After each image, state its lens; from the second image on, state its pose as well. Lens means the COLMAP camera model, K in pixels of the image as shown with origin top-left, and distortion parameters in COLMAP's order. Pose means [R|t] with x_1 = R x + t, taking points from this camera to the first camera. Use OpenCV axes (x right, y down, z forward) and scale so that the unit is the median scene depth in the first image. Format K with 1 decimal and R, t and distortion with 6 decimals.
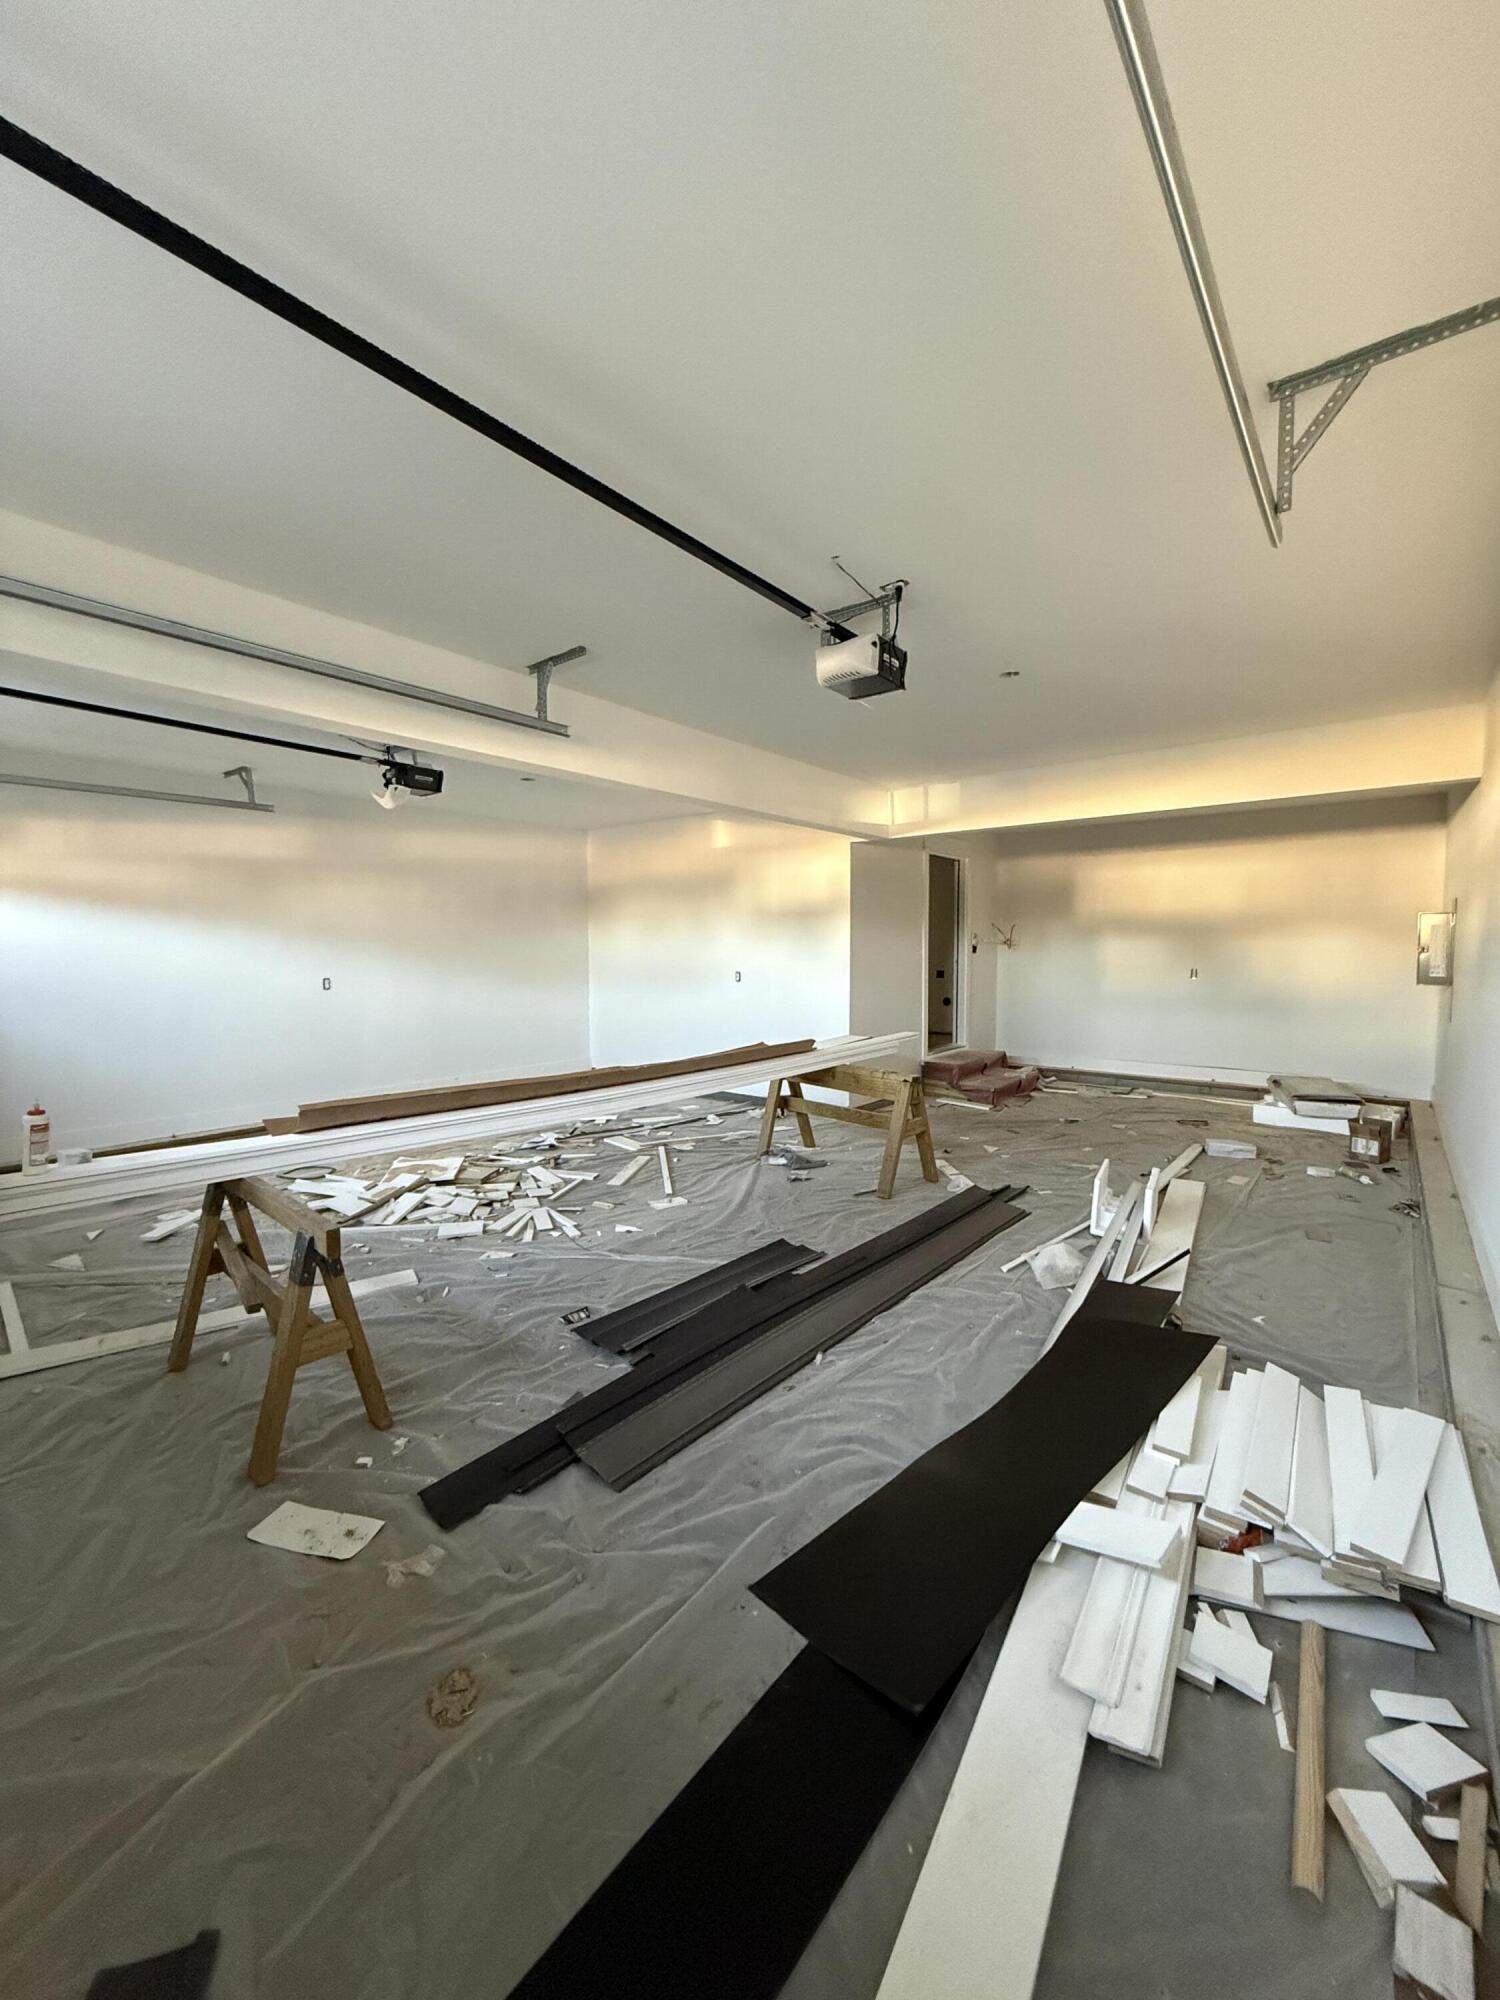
lens RADIAL K [[801.1, 0, 744.5], [0, 801.1, 987.2], [0, 0, 1]] dist [0.001134, 0.000882]
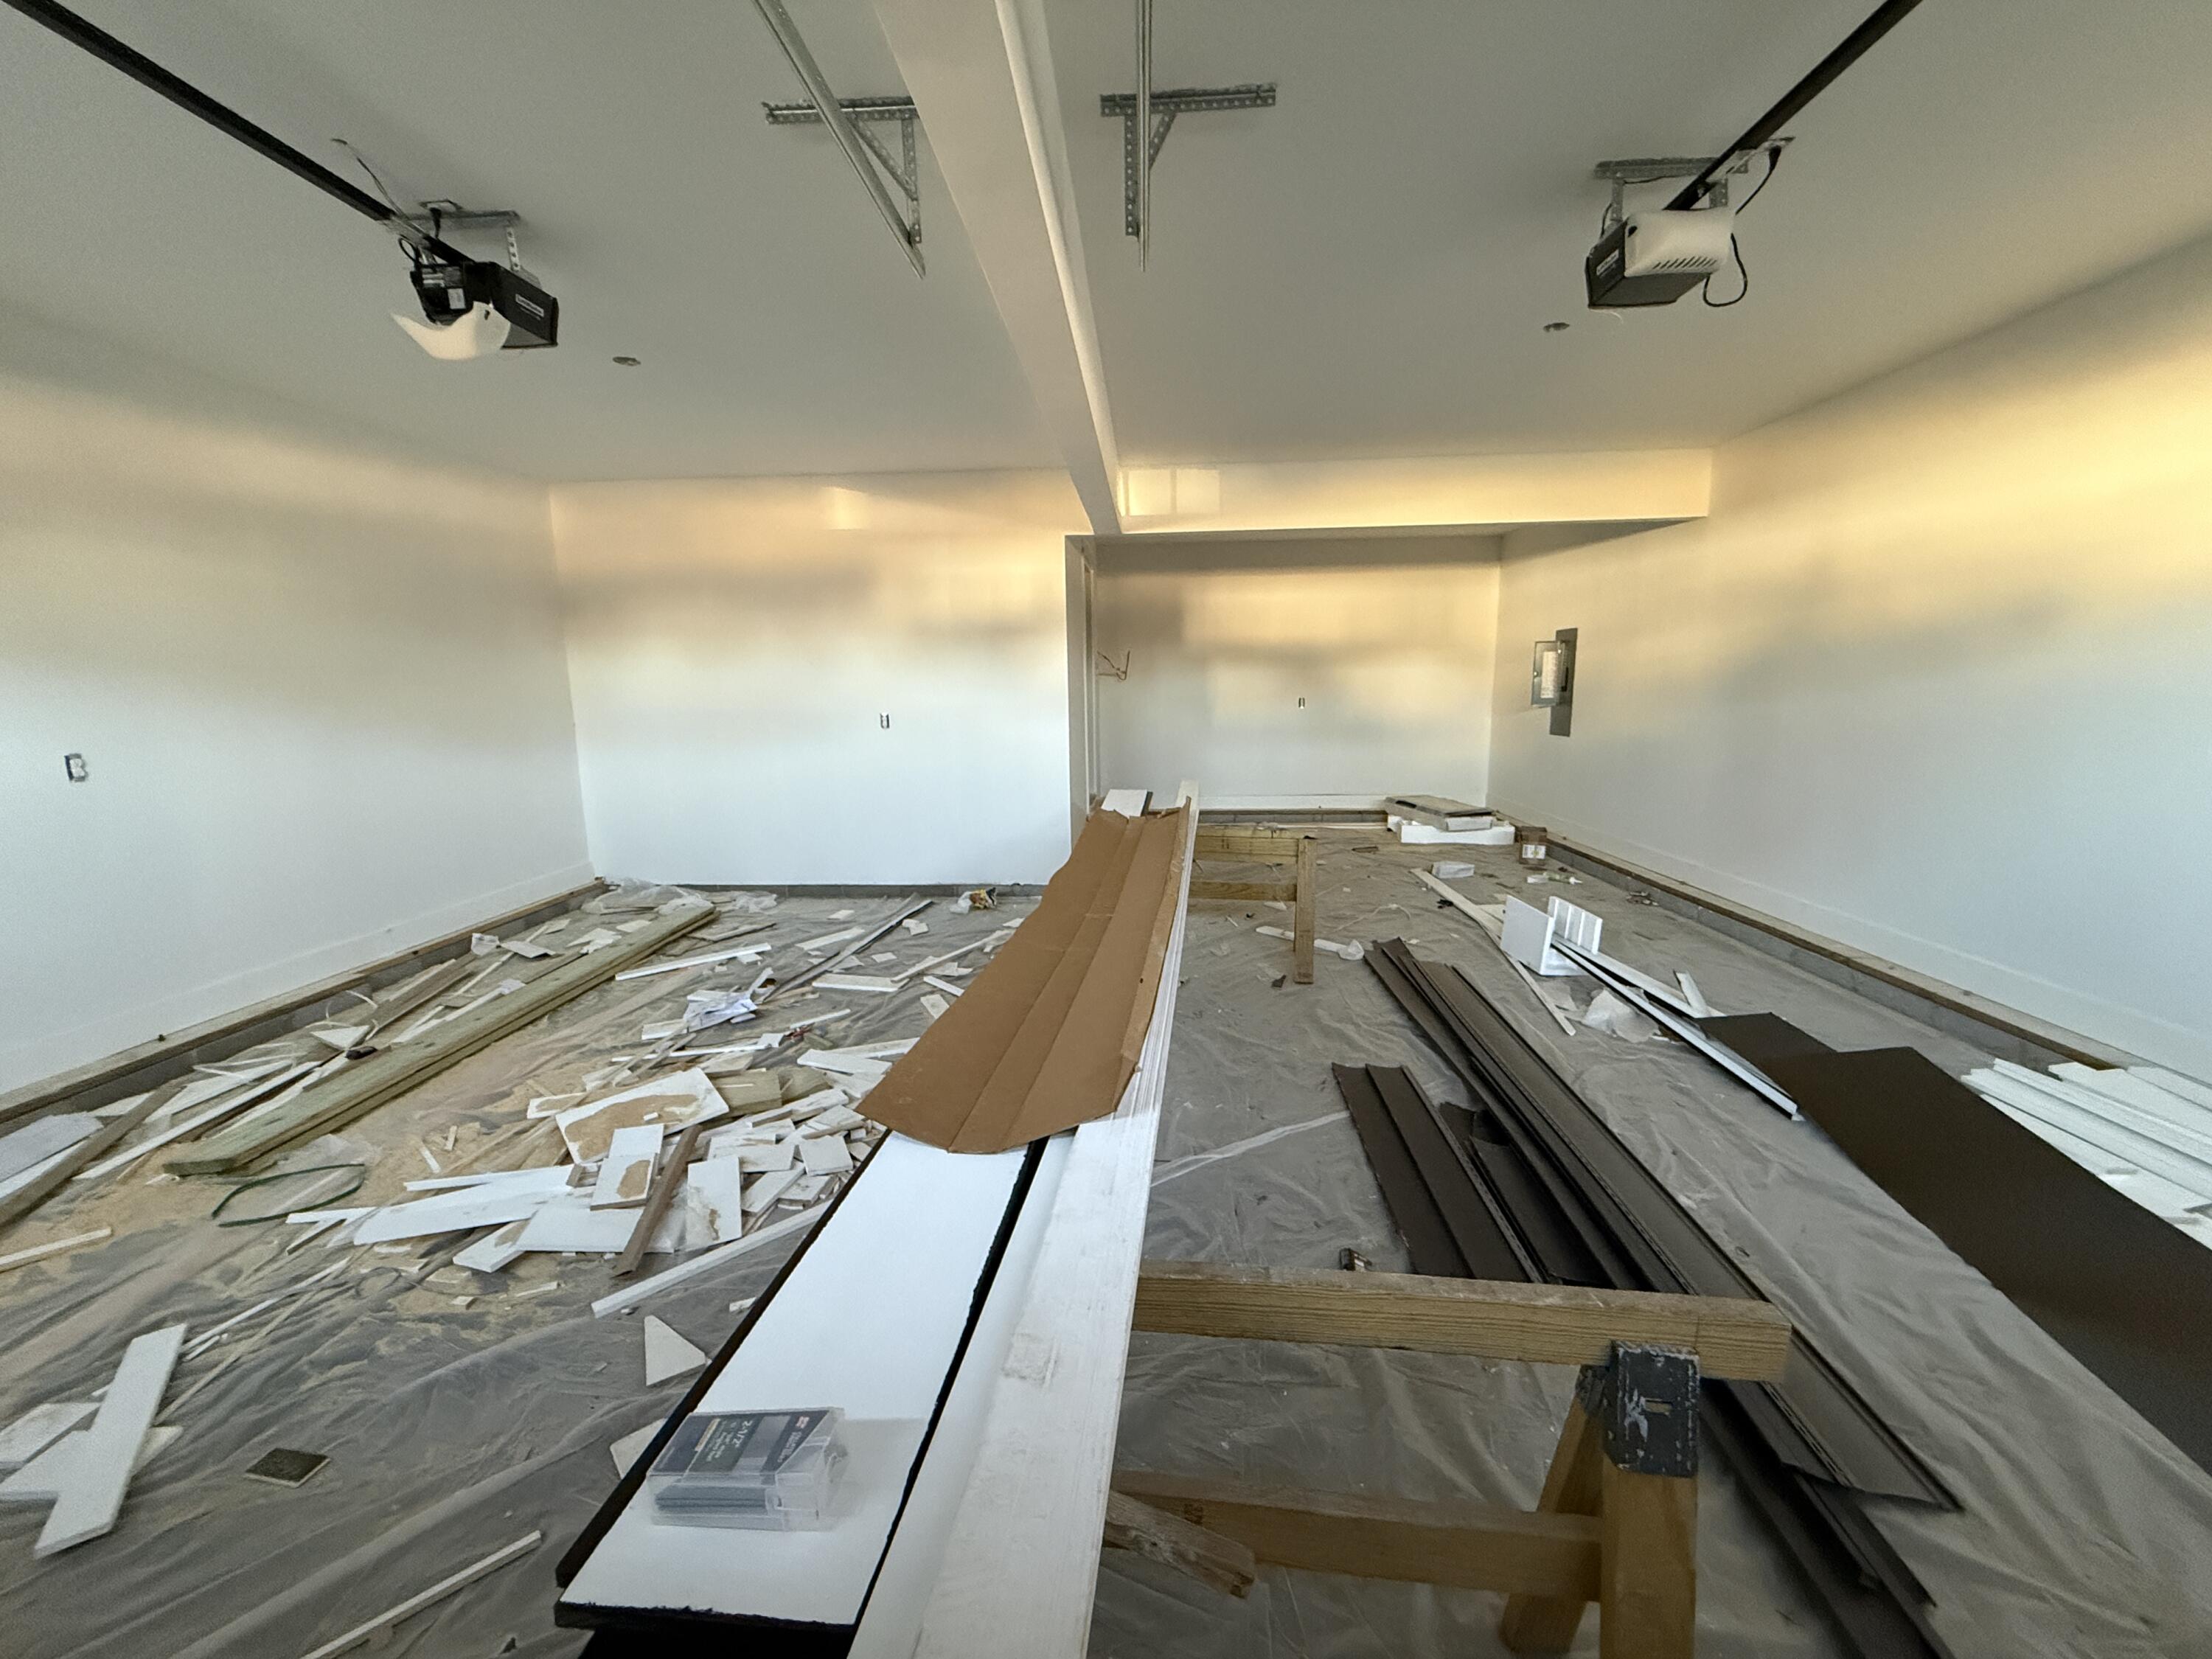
lens RADIAL K [[886.0, 0, 1104.6], [0, 886.0, 839.4], [0, 0, 1]] dist [0.001134, 0.000882]
pose [[0.812444, -0.111971, 0.572186, -0.330999], [0.040846, 0.989905, 0.135718, -0.009440], [-0.581606, -0.086892, 0.808817, 0.266965]]
